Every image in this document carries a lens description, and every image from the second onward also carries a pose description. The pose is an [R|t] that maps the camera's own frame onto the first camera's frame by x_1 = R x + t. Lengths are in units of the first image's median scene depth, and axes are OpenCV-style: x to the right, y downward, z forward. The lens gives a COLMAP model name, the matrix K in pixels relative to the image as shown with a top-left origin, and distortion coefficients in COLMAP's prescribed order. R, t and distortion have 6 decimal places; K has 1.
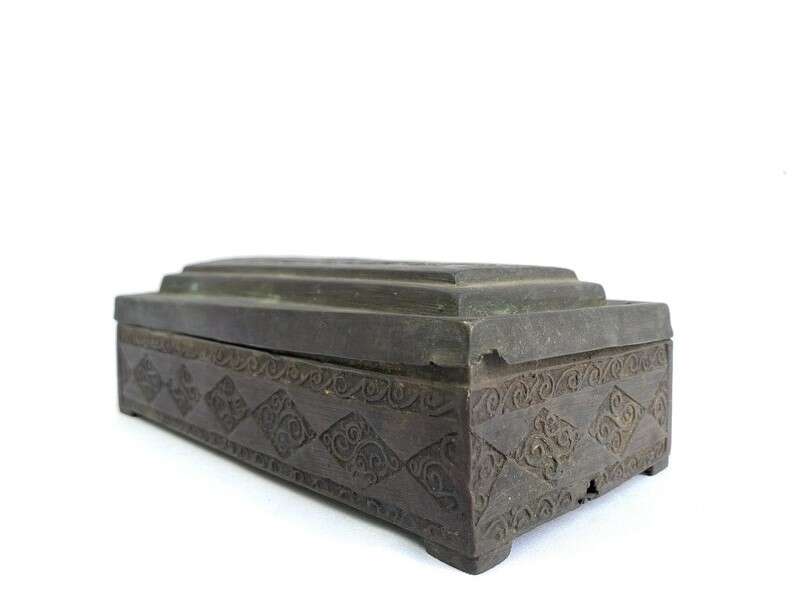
lens RADIAL K [[655.1, 0, 384.1], [0, 655.1, 328.4], [0, 0, 1]] dist [0.007050, -0.049267]
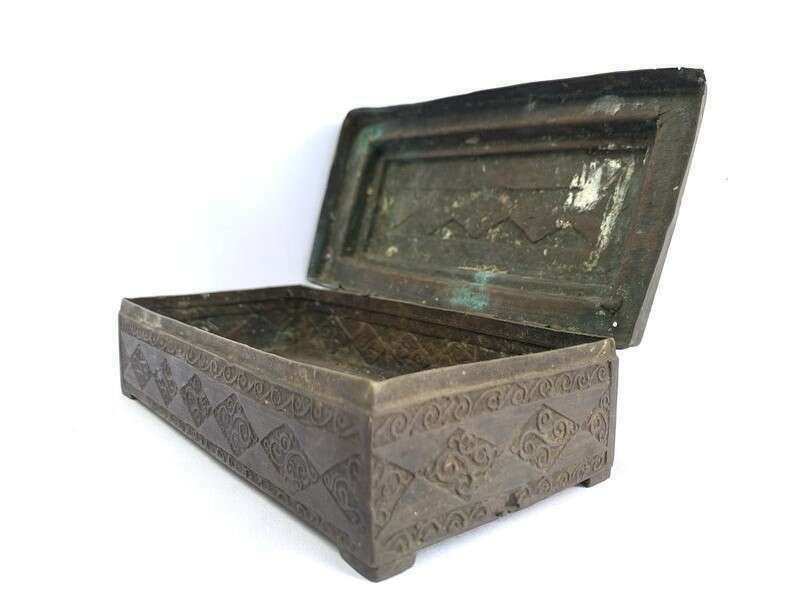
lens RADIAL K [[655.1, 0, 367.6], [0, 655.1, 327.5], [0, 0, 1]] dist [0.007050, -0.049267]
pose [[0.994848, 0.026620, -0.097818, 0.179513], [-0.020984, 0.998084, 0.058202, -0.091130], [0.099180, -0.055849, 0.993501, -0.053424]]
